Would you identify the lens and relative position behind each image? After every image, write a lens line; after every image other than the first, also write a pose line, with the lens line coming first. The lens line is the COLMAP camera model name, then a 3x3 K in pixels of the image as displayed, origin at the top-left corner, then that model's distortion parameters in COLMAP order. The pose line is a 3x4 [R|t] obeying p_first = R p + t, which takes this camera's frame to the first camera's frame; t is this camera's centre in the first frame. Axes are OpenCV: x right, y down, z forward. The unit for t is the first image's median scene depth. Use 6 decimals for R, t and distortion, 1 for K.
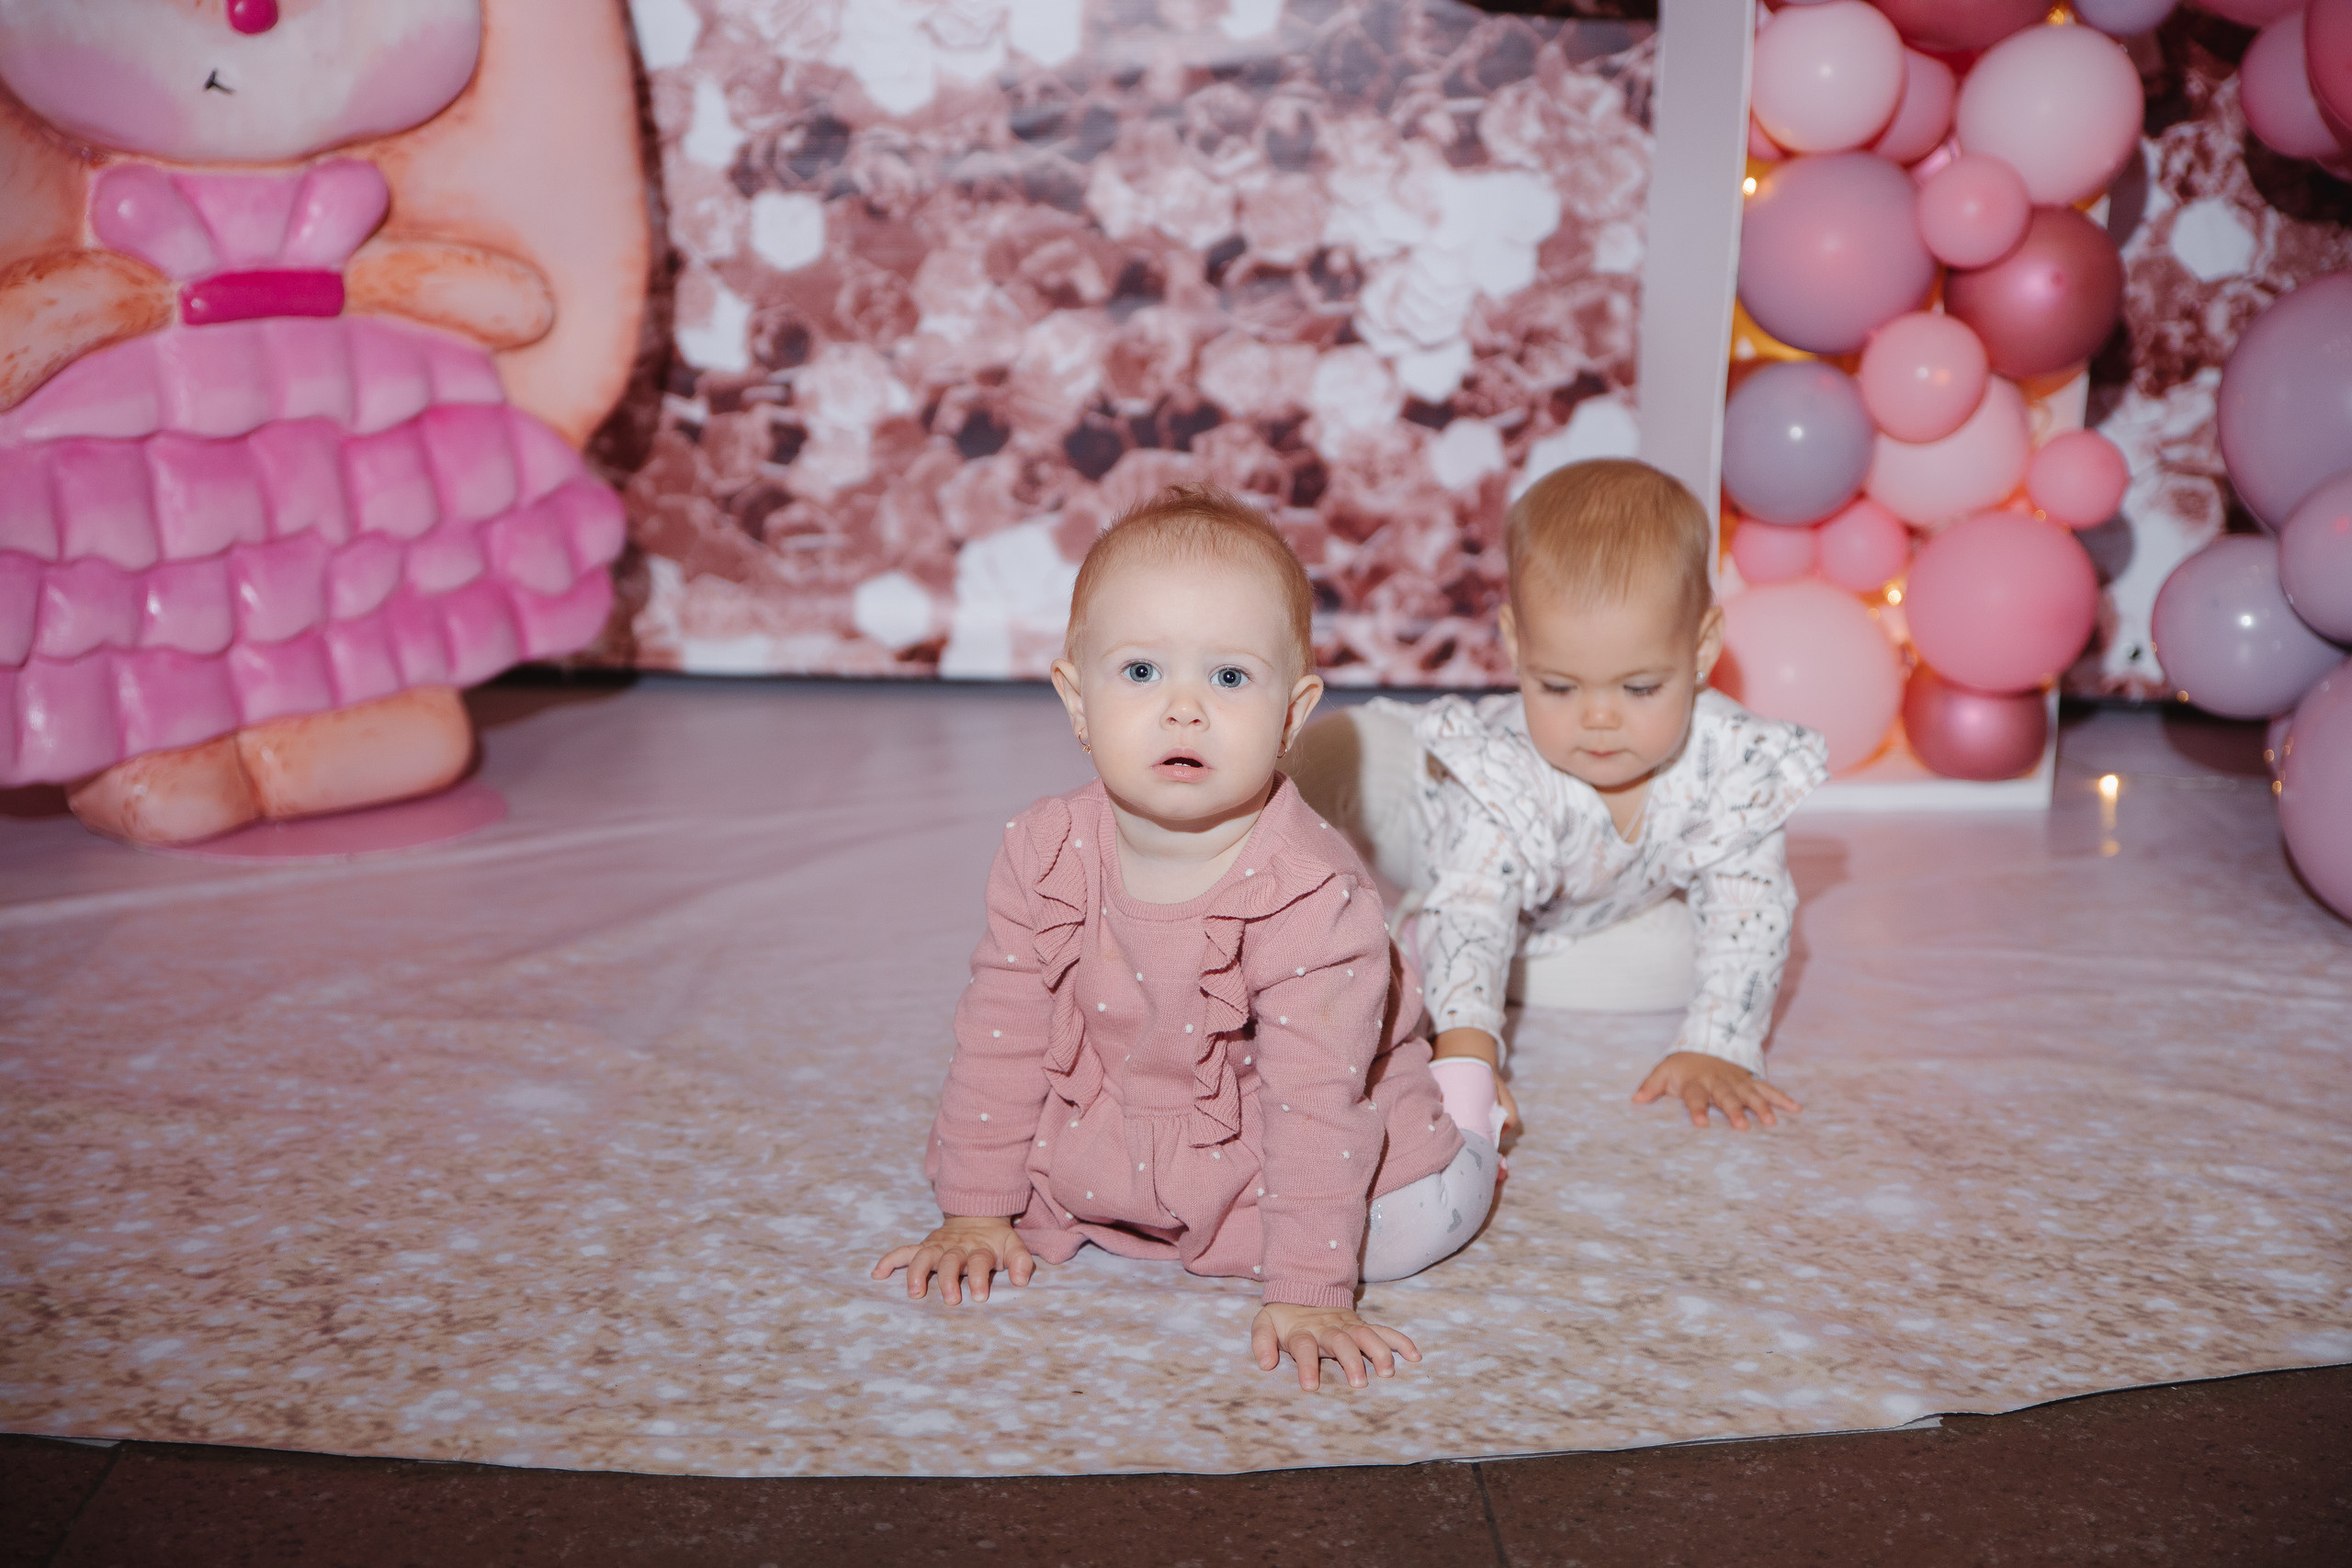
lens RADIAL K [[3423.7, 0, 1165.2], [0, 3423.7, 788.3], [0, 0, 1]] dist [0.100363, 0.000000]
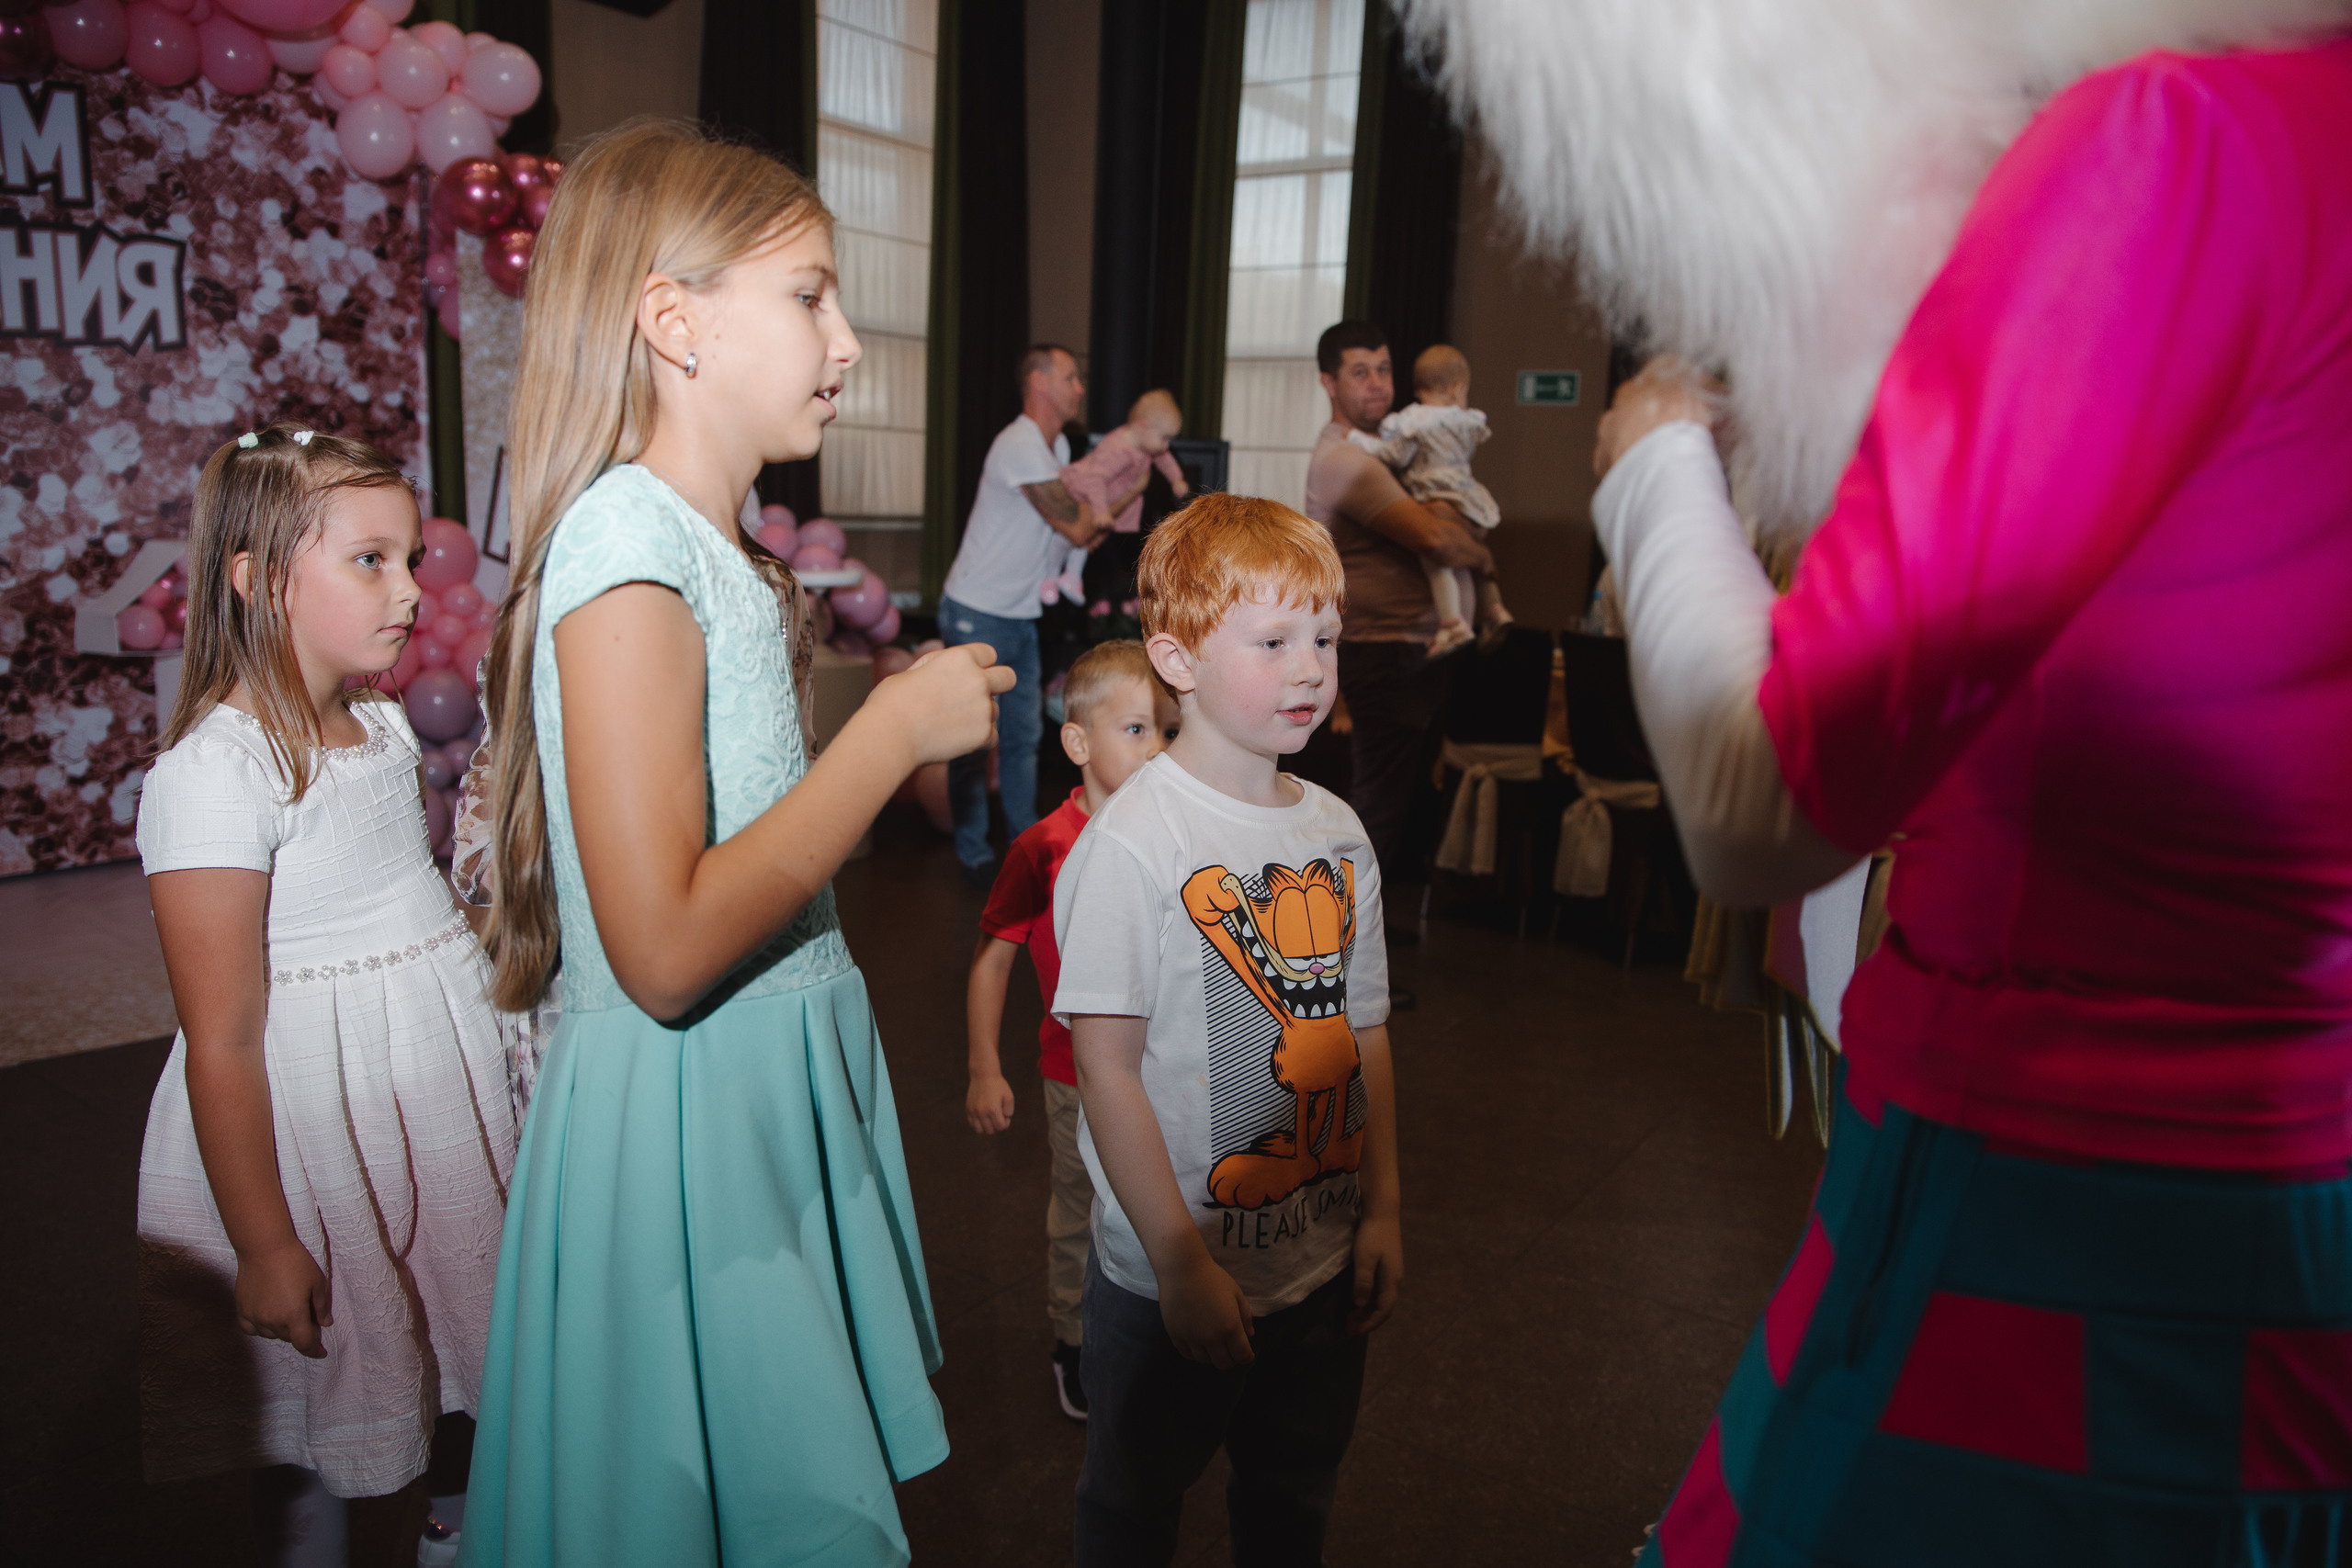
lens RADIAL K [[1600.3, 0, 1196.4], [0, 1600.3, 778.1], [0, 0, 1]] dist [-0.123311, 0.080845]
pose [[0.583146, -0.137580, 0.800632, -0.474038], [0.150728, 0.986766, 0.059781, -0.039885], [-0.798262, 0.085817, 0.596166, -0.720442]]
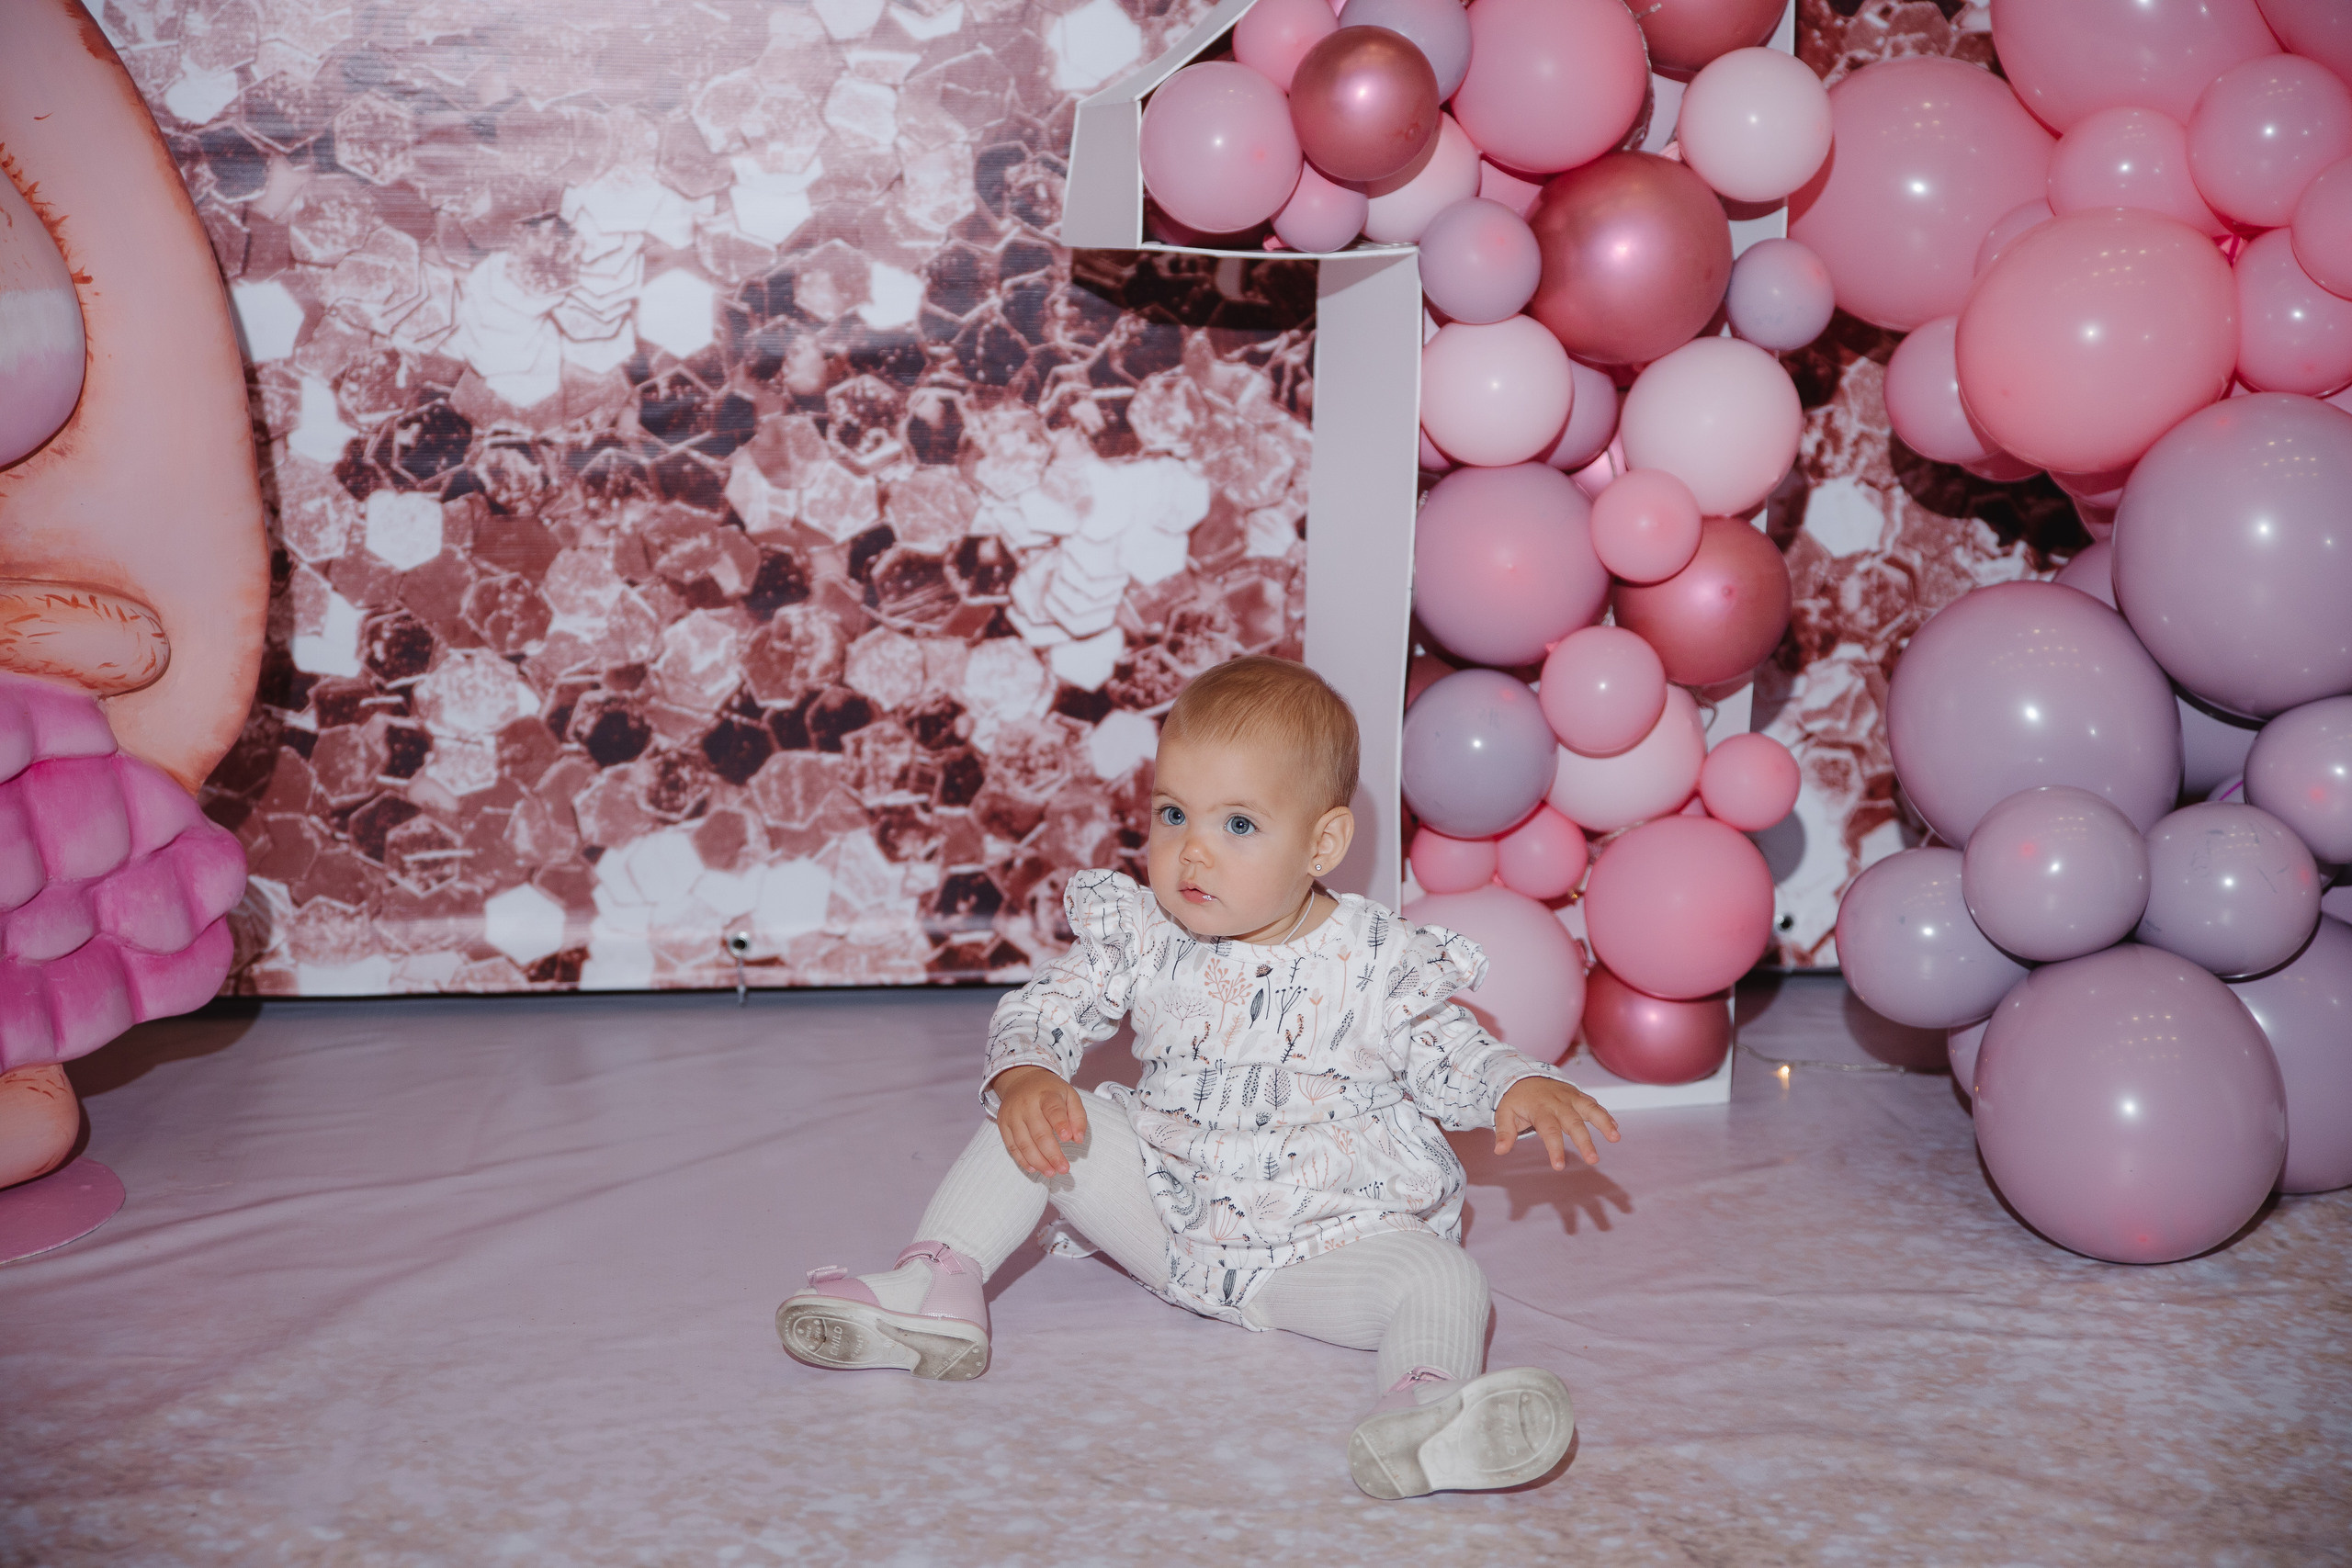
lens RADIAL K [[3423.7, 0, 1188.7], [0, 3423.7, 776.5], [0, 0, 1]] dist [0.100363, 0.000000]
pose [[0.988522, -0.027823, 0.148495, -0.039255], [0.032642, 0.999013, -0.030112, -0.059481], [-0.147511, 0.034614, 0.988455, 0.036608]]
